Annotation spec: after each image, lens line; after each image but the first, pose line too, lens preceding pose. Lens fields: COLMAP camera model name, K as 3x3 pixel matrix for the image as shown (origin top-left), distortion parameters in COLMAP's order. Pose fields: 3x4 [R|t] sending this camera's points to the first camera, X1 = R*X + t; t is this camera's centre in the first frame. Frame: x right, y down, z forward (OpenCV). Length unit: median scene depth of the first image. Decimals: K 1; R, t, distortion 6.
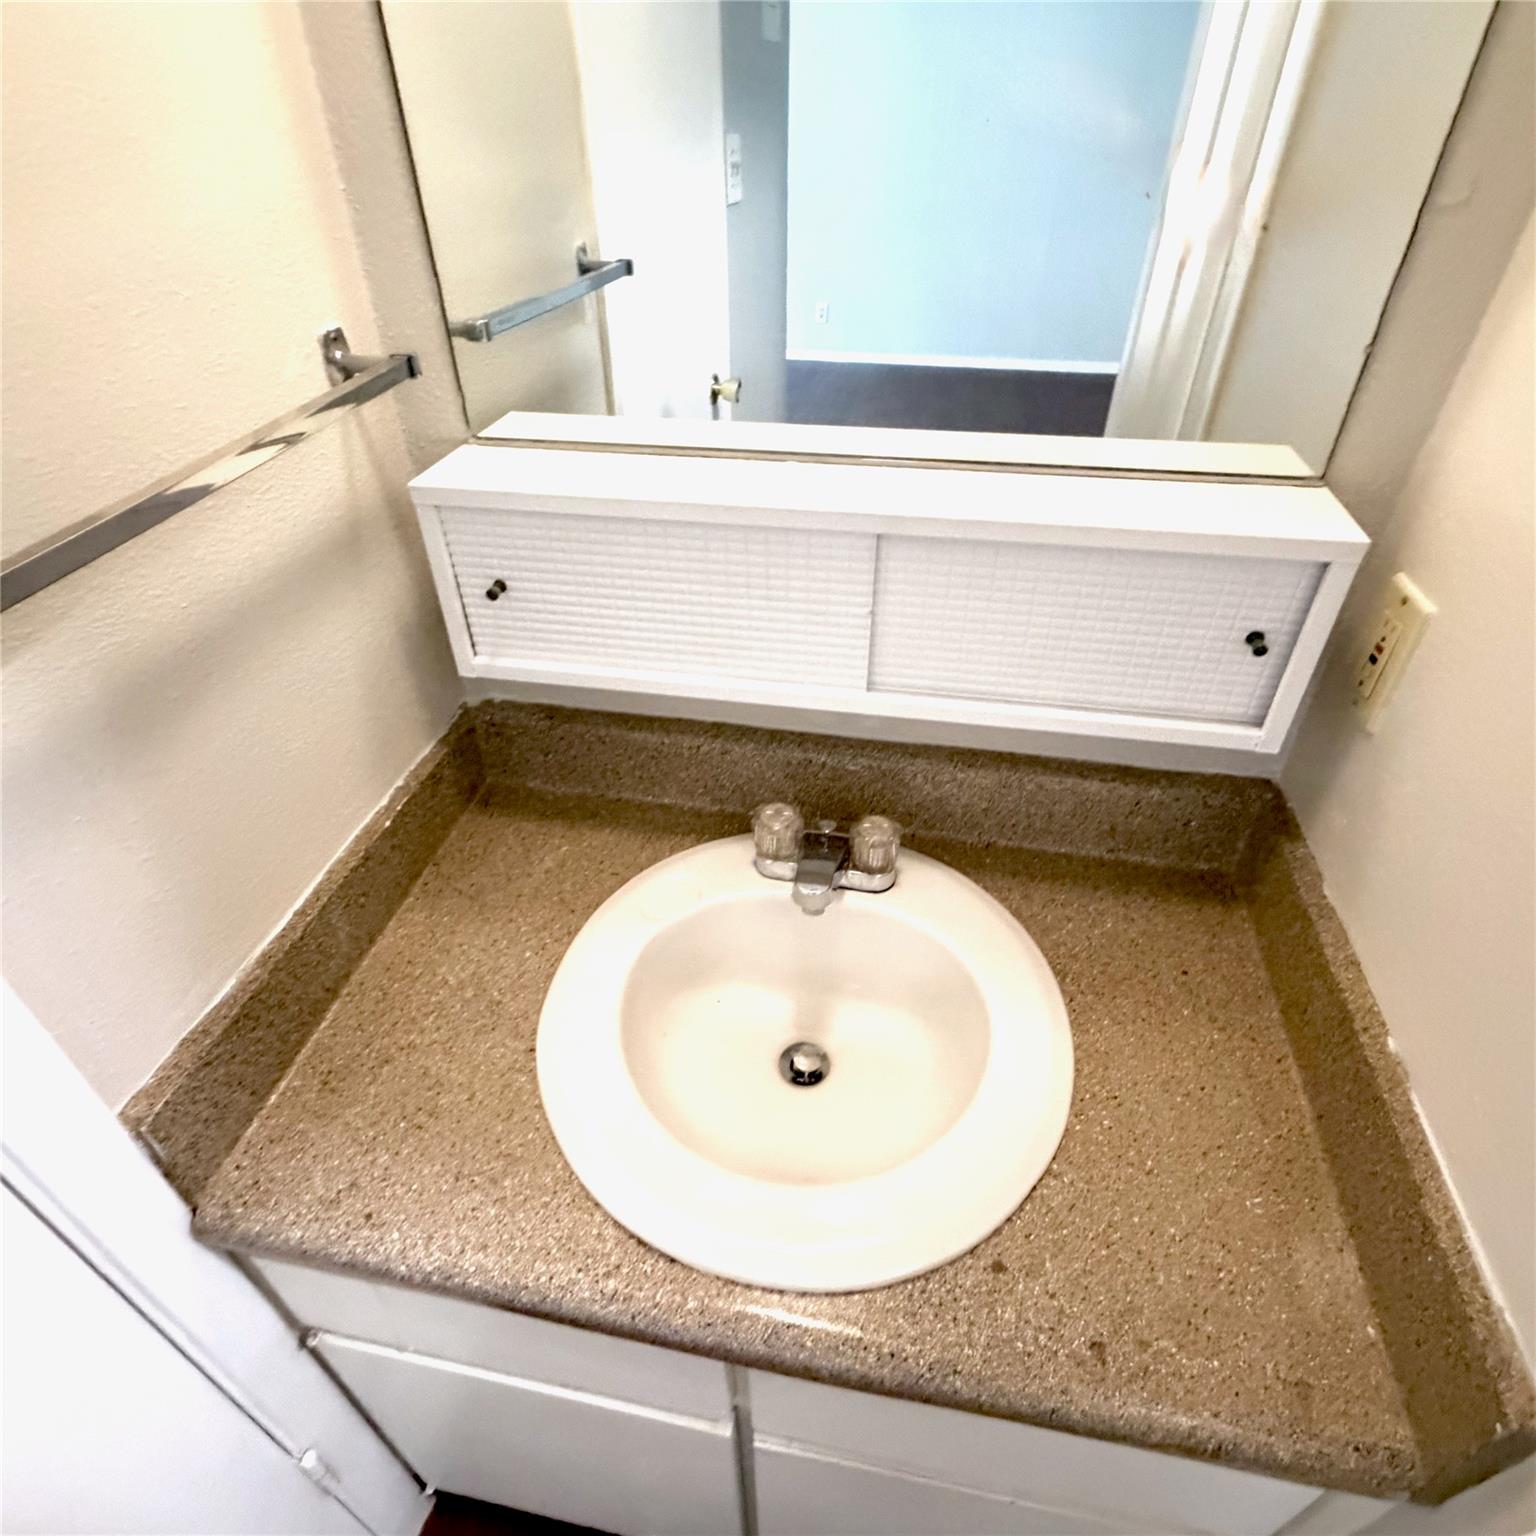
lens RADIAL K [[891.0, 0, 763.0], [0, 891.0, 766.0], [0, 0, 1]] dist [0.003104, -0.000229]
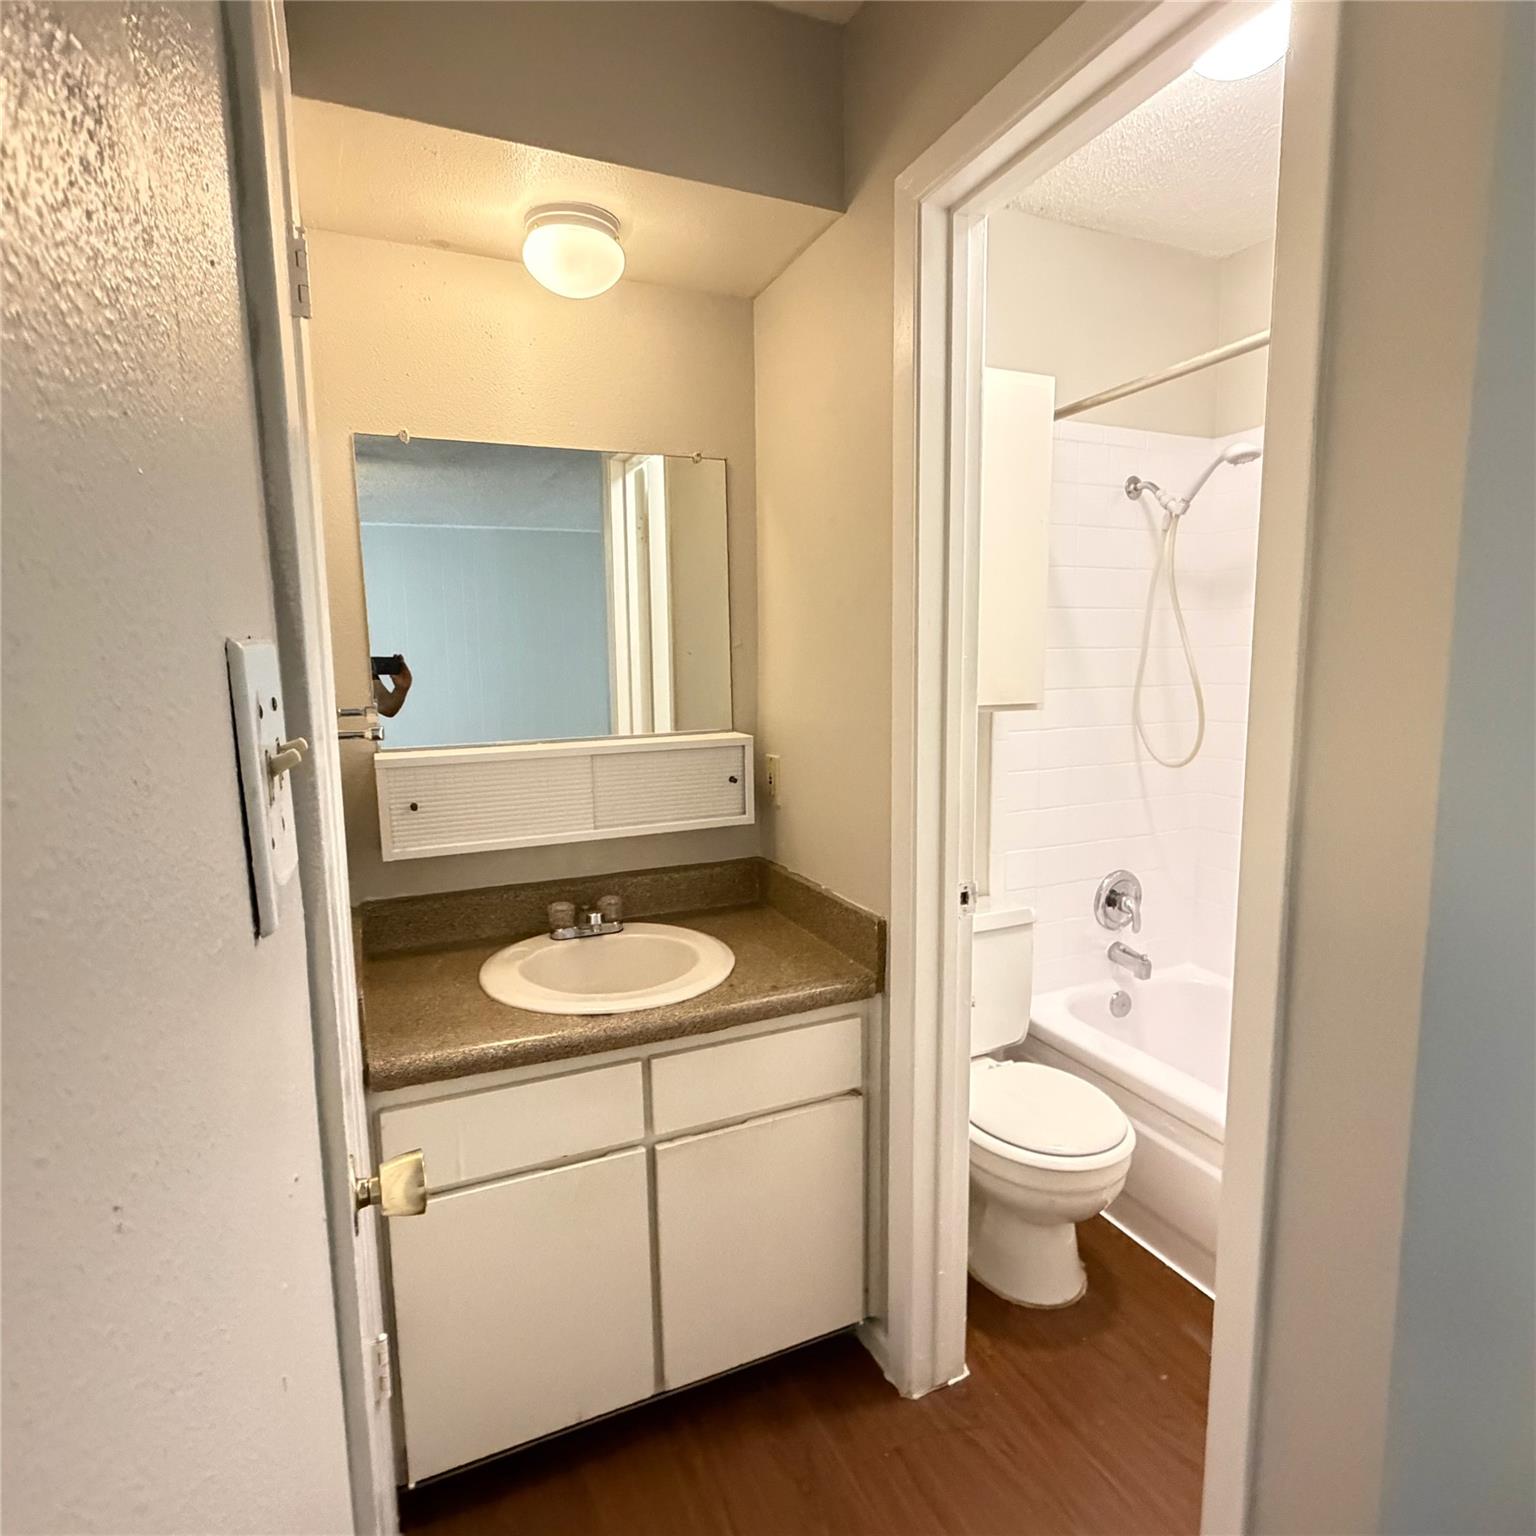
lens RADIAL K [[891.0, 0, 763.0], [0, 891.0, 766.0], [0, 0, 1]] dist [0.003104, -0.000229]
pose [[0.821656, -0.076224, 0.564864, -0.846472], [0.356305, 0.842210, -0.404634, 0.901638], [-0.444891, 0.533734, 0.719166, -0.951237]]
